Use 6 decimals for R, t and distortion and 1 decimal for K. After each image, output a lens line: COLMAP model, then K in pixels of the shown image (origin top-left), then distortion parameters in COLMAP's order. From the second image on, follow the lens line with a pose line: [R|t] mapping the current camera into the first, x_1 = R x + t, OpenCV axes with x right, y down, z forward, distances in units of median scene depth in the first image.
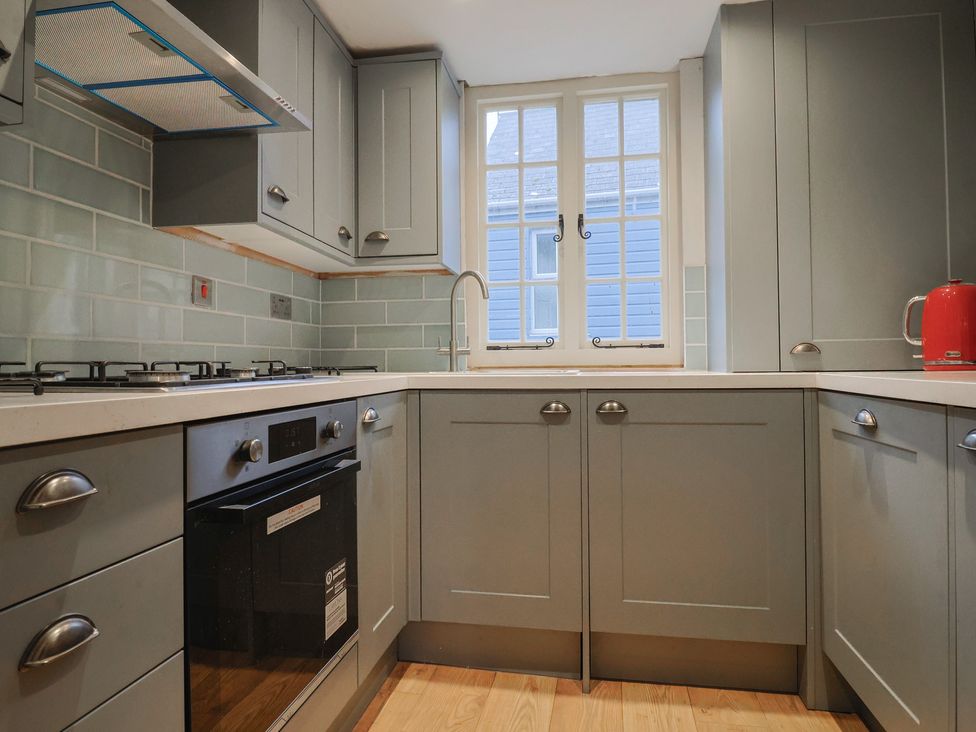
lens RADIAL K [[569.8, 0, 498.1], [0, 569.8, 359.1], [0, 0, 1]] dist [0.000594, -0.014048]
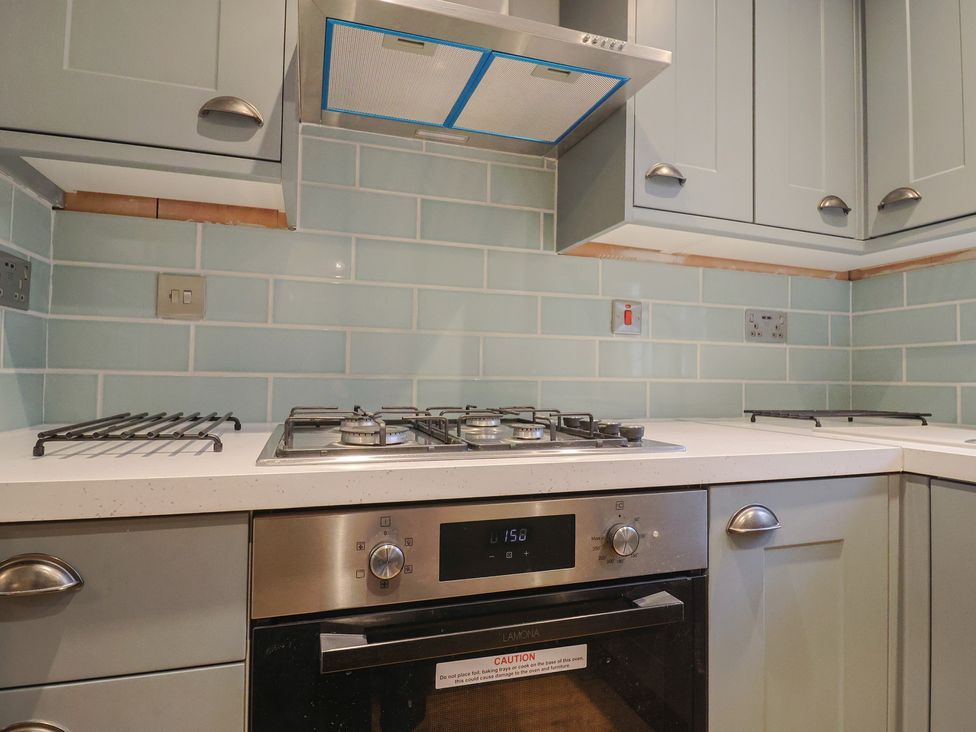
lens RADIAL K [[569.8, 0, 498.1], [0, 569.8, 359.1], [0, 0, 1]] dist [0.000594, -0.014048]
pose [[0.470535, -0.015874, -0.882238, 0.147208], [-0.009676, 0.999685, -0.023148, -0.041023], [0.882328, 0.019429, 0.470234, 0.495488]]
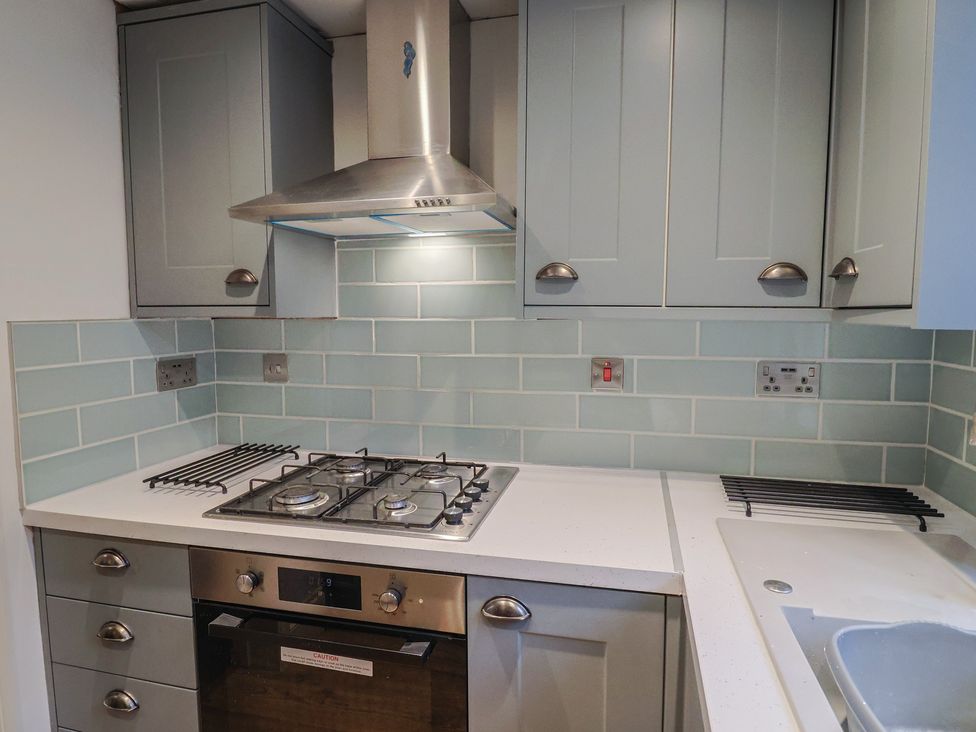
lens RADIAL K [[569.8, 0, 498.1], [0, 569.8, 359.1], [0, 0, 1]] dist [0.000594, -0.014048]
pose [[-0.065326, 0.093523, -0.993472, 0.418021], [0.011652, 0.995602, 0.092958, -0.255372], [0.997796, -0.005503, -0.066128, 1.002457]]
